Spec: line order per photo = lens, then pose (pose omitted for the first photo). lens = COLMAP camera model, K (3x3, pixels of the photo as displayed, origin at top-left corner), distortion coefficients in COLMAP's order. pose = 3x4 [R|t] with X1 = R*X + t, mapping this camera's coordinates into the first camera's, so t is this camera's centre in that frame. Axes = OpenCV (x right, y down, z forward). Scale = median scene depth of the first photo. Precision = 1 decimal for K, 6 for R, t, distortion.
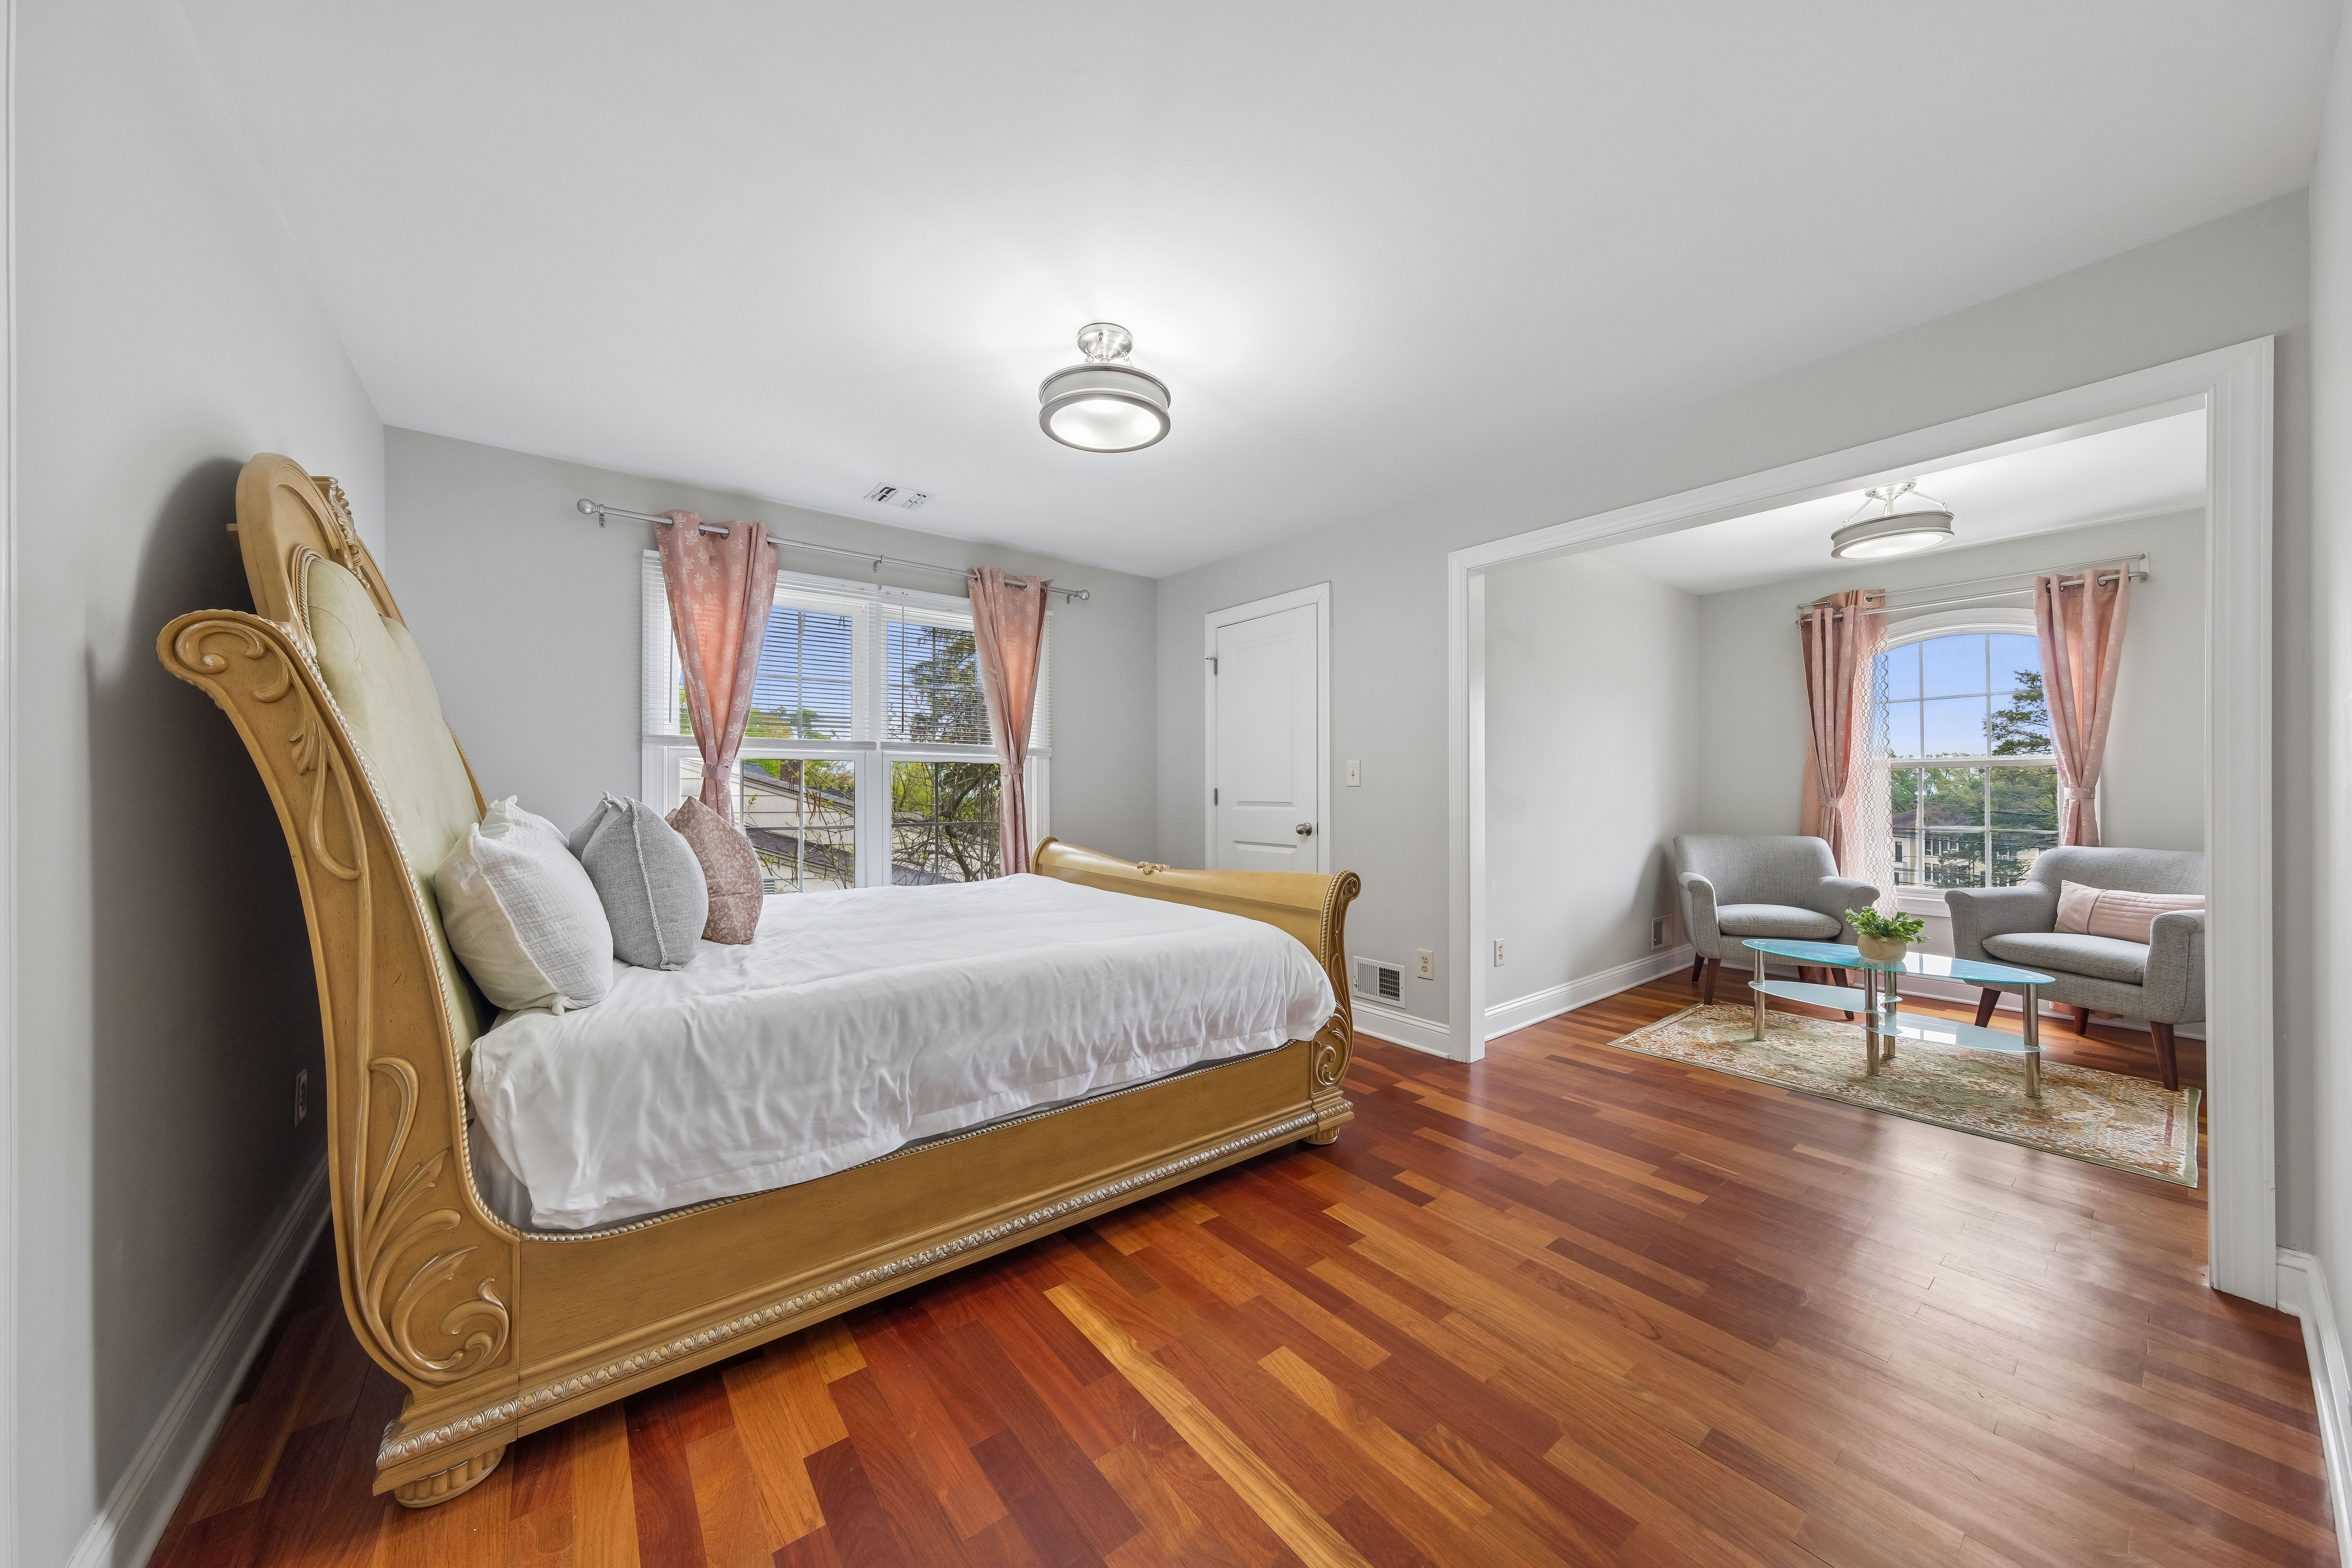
lens RADIAL K [[792.9, 0, 1172.2], [0, 792.9, 786.9], [0, 0, 1]] dist [0.000584, 0.000579]
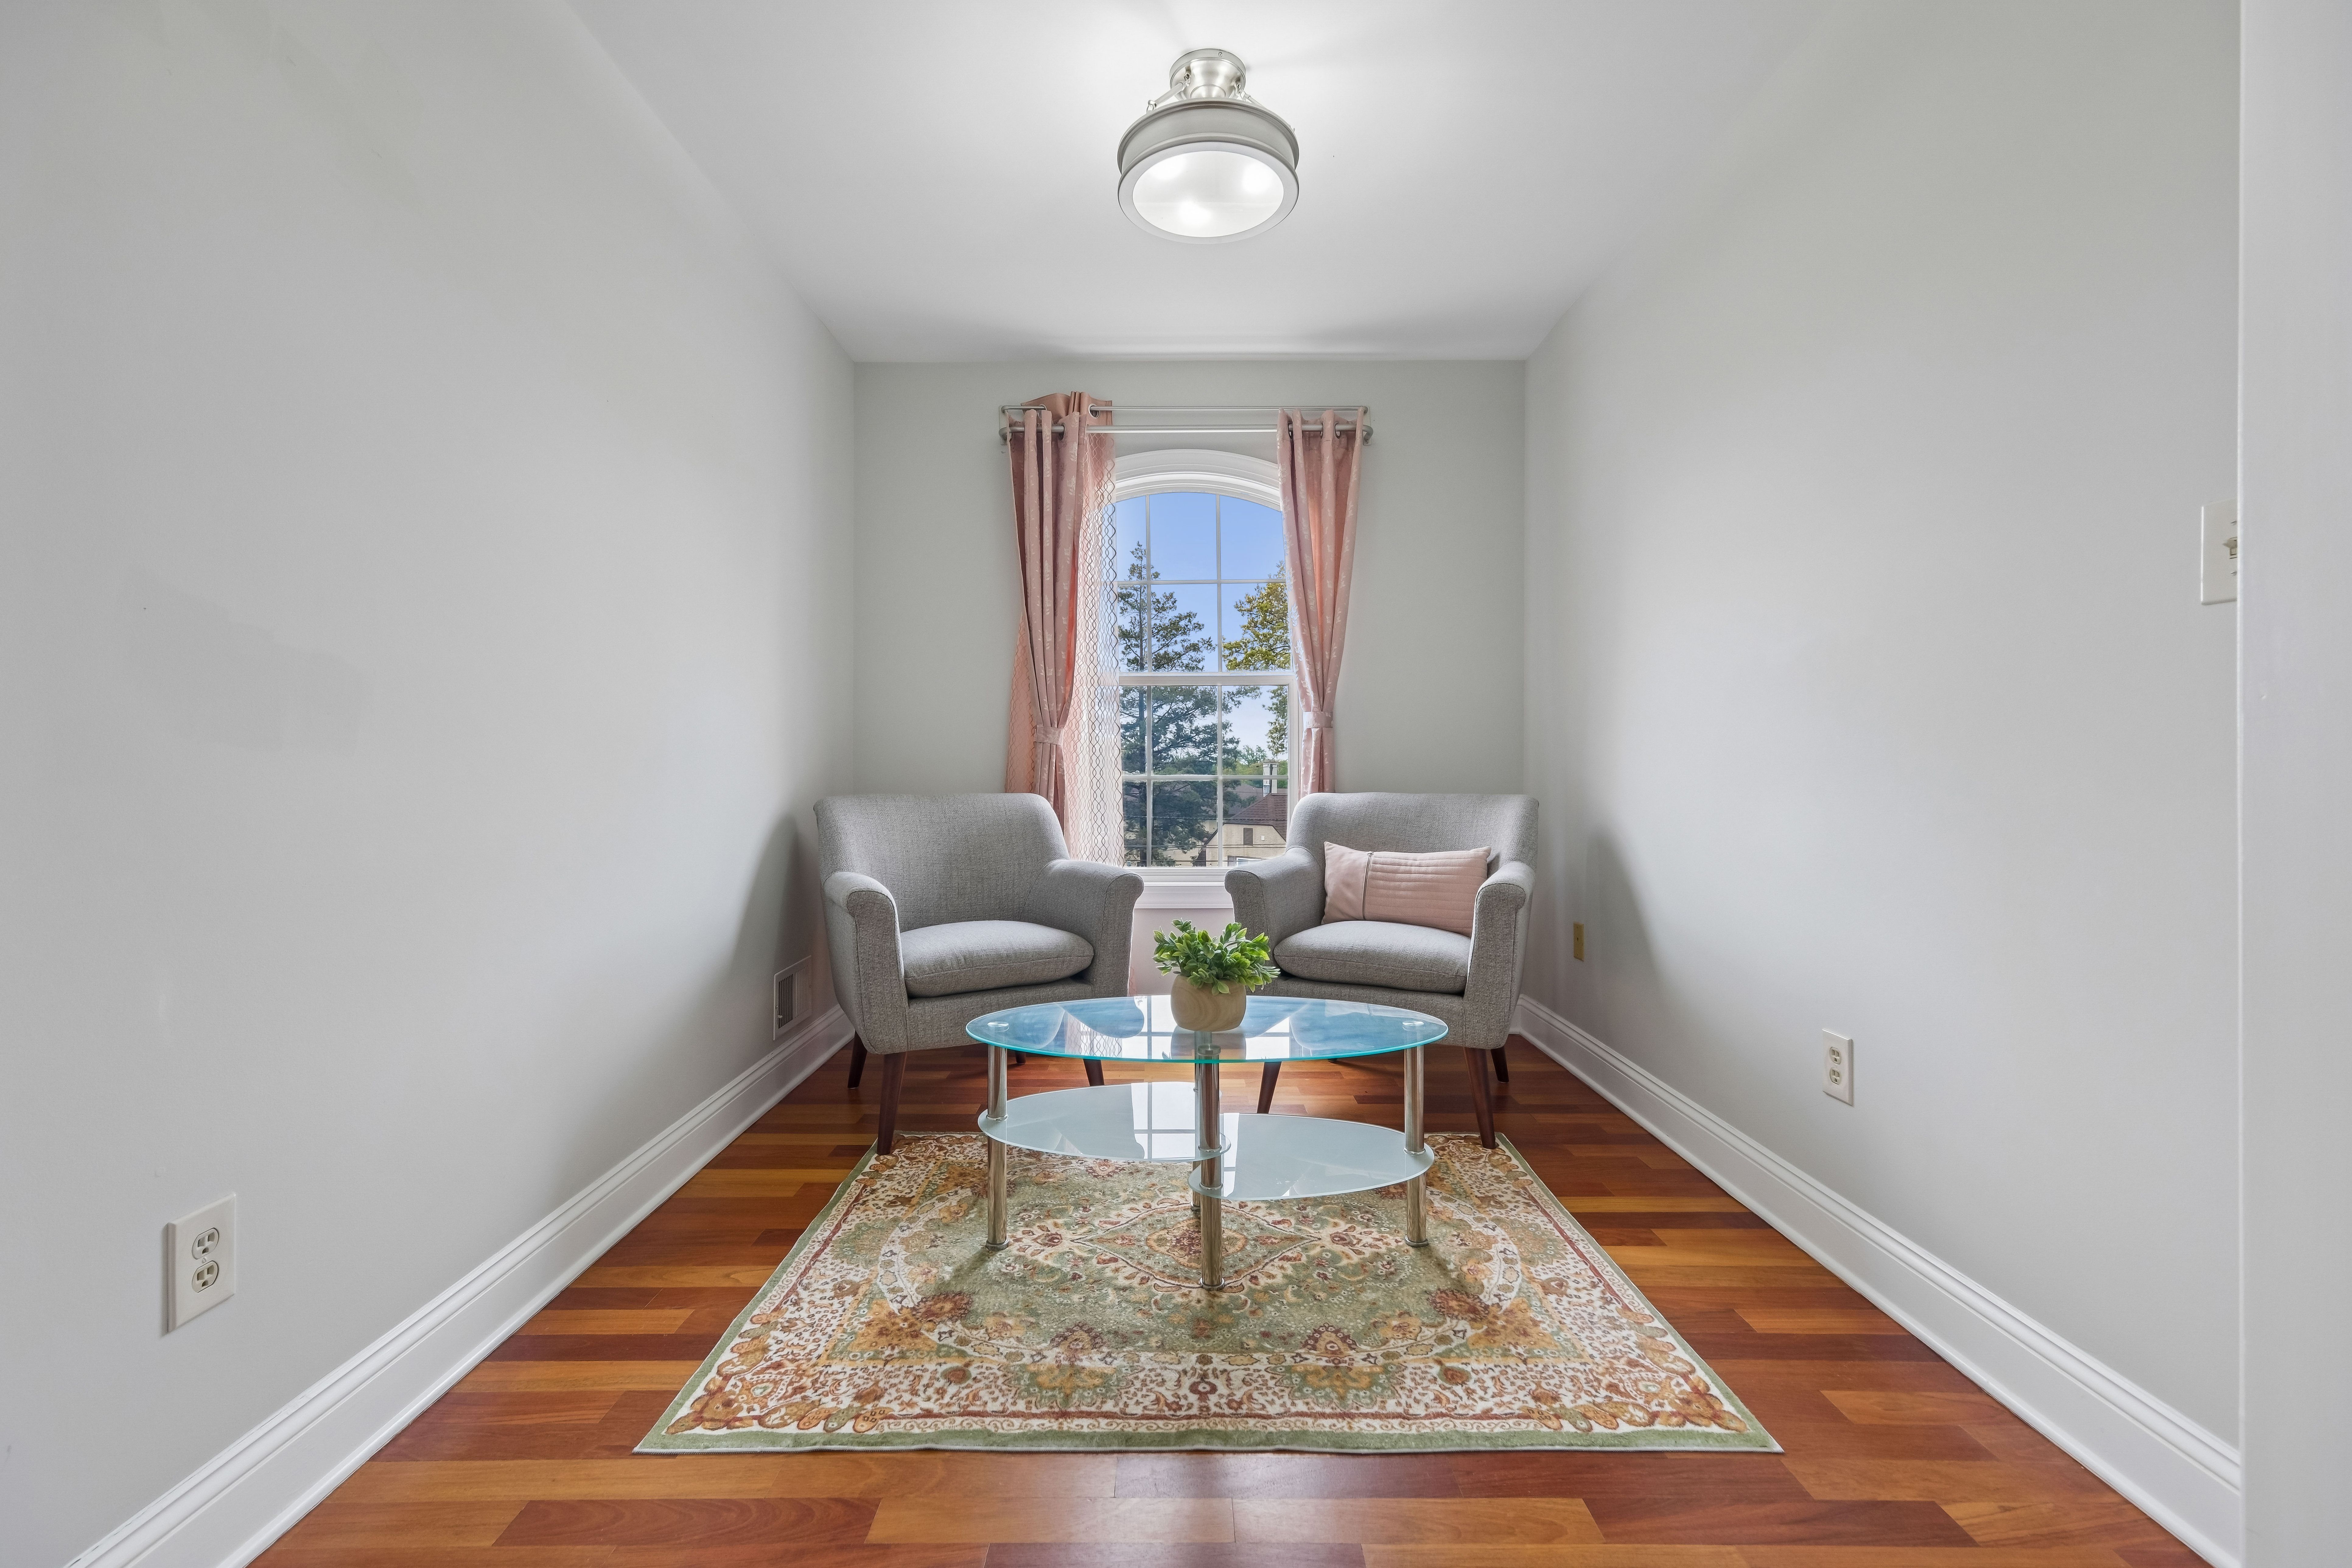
lens RADIAL K [[1020.4, 0, 1173.0], [0, 1020.4, 774.5], [0, 0, 1]] dist [0.013035, 0.000469]
pose [[0.612400, -0.003444, 0.790541, 0.321443], [-0.004539, 0.999959, 0.007872, 0.048990], [-0.790535, -0.008409, 0.612359, 0.526687]]
